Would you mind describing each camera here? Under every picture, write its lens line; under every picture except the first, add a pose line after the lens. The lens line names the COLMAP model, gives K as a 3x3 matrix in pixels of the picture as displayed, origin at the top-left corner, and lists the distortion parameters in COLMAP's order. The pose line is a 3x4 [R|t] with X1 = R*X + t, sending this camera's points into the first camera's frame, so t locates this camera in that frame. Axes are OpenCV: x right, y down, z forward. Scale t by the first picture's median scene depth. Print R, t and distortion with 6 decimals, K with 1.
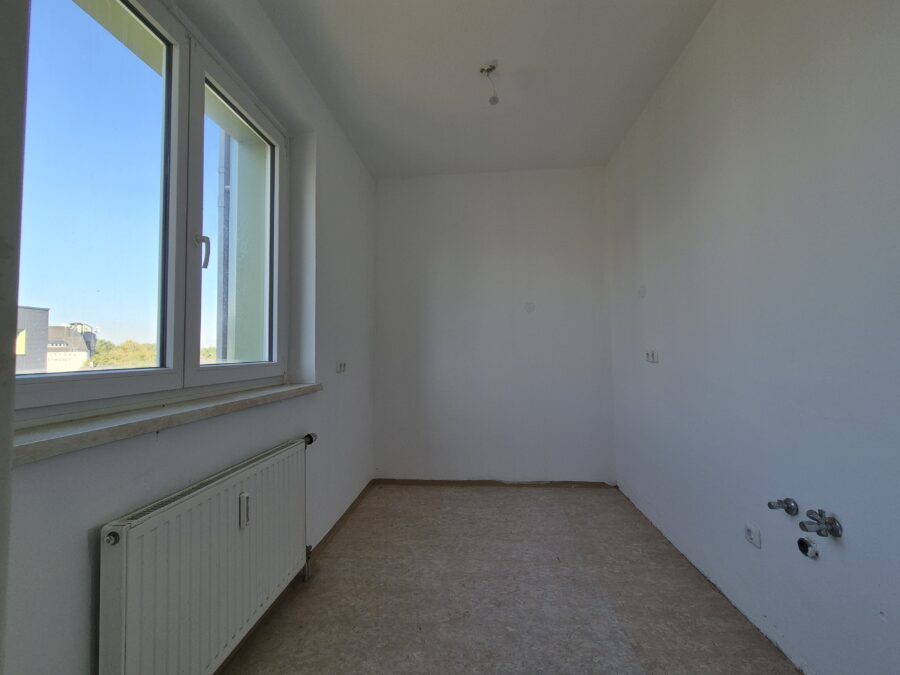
lens RADIAL K [[366.6, 0, 450.0], [0, 366.6, 337.5], [0, 0, 1]] dist [0.000277, 0.000071]
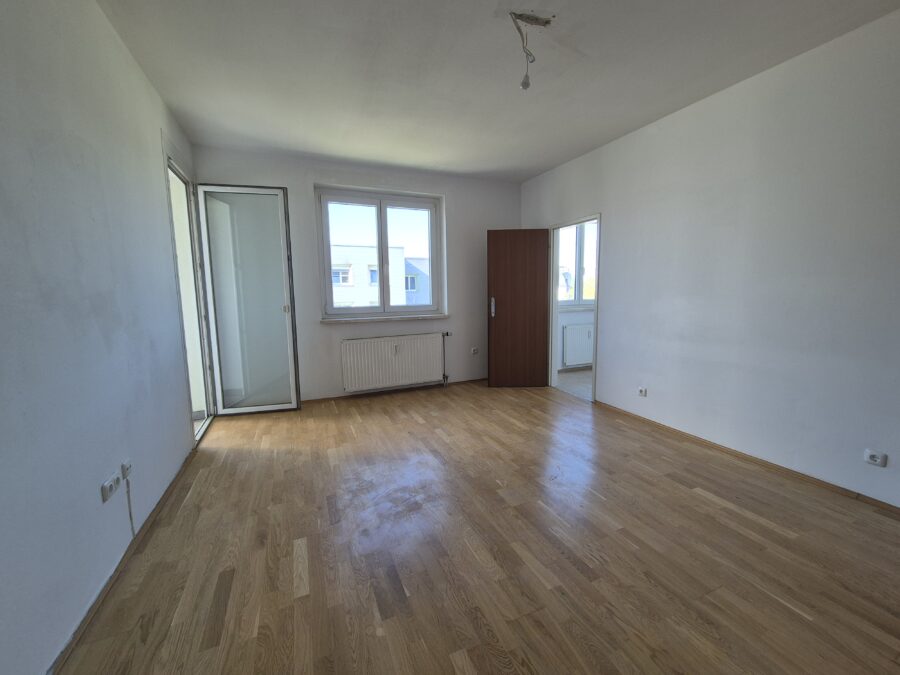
lens RADIAL K [[366.6, 0, 450.0], [0, 366.6, 337.5], [0, 0, 1]] dist [0.000277, 0.000071]
pose [[0.468547, 0.112328, -0.876269, 2.568859], [0.043522, 0.987744, 0.149890, -0.204596], [0.882366, -0.108368, 0.457915, -2.539352]]
